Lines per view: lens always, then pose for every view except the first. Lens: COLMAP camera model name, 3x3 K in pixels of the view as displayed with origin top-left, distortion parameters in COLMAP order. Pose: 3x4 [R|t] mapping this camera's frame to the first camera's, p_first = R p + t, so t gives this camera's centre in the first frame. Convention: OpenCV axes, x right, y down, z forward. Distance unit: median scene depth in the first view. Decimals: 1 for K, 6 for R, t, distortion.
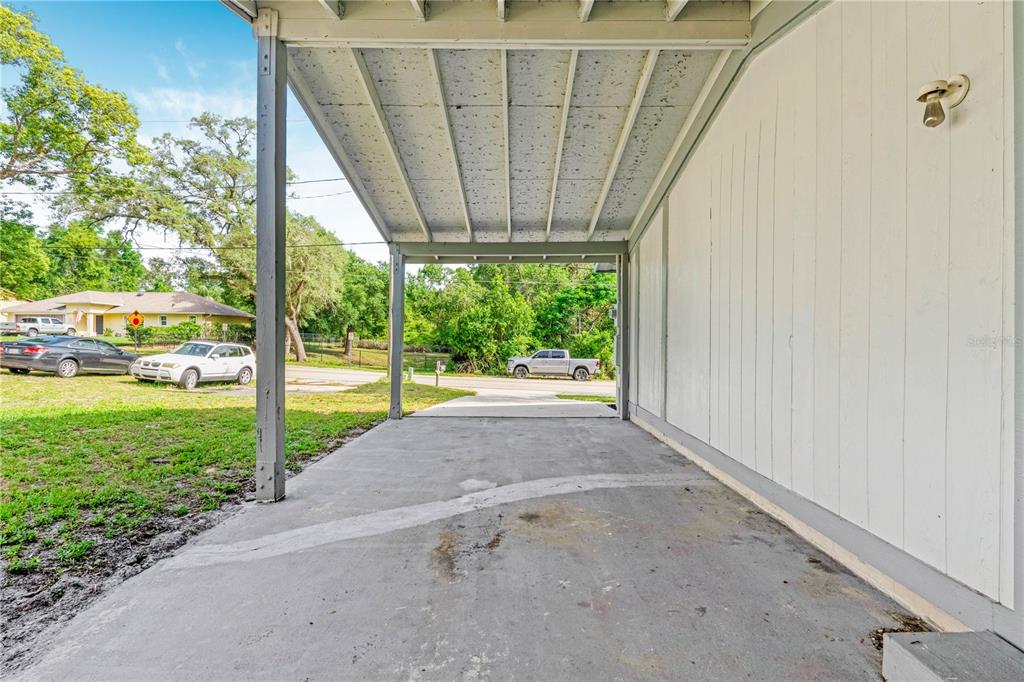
lens RADIAL K [[492.0, 0, 512.6], [0, 492.0, 337.6], [0, 0, 1]] dist [0.000565, -0.000239]
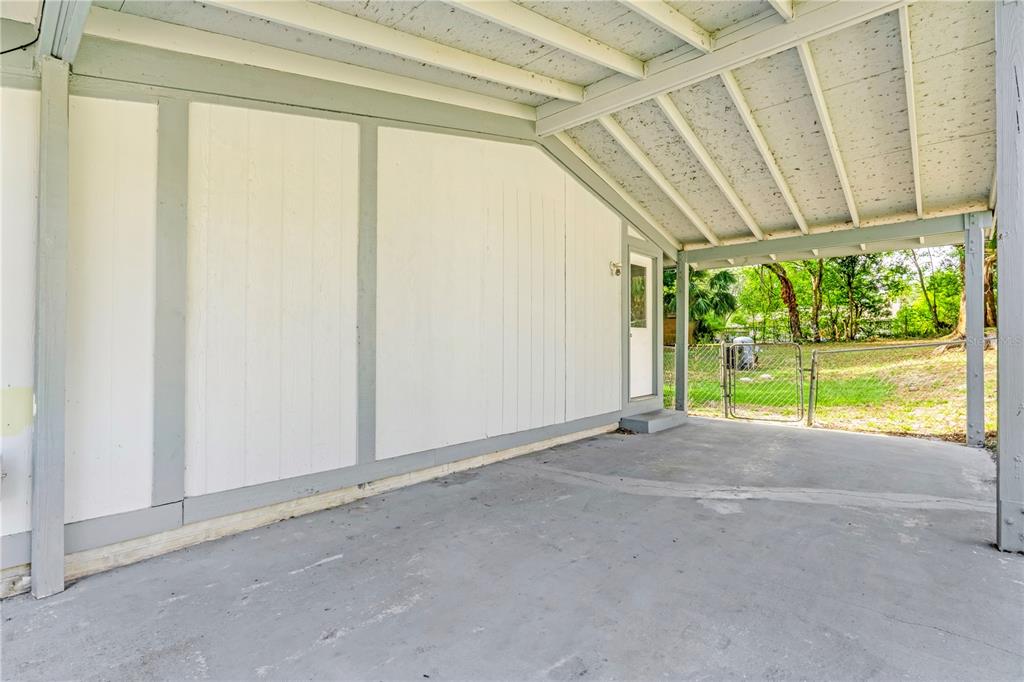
lens RADIAL K [[492.0, 0, 515.4], [0, 492.0, 341.7], [0, 0, 1]] dist [0.000565, -0.000239]
pose [[-0.768369, -0.003399, 0.639998, -0.382409], [-0.001887, 0.999994, 0.003046, 0.004623], [-0.640005, 0.001133, -0.768370, 2.076241]]
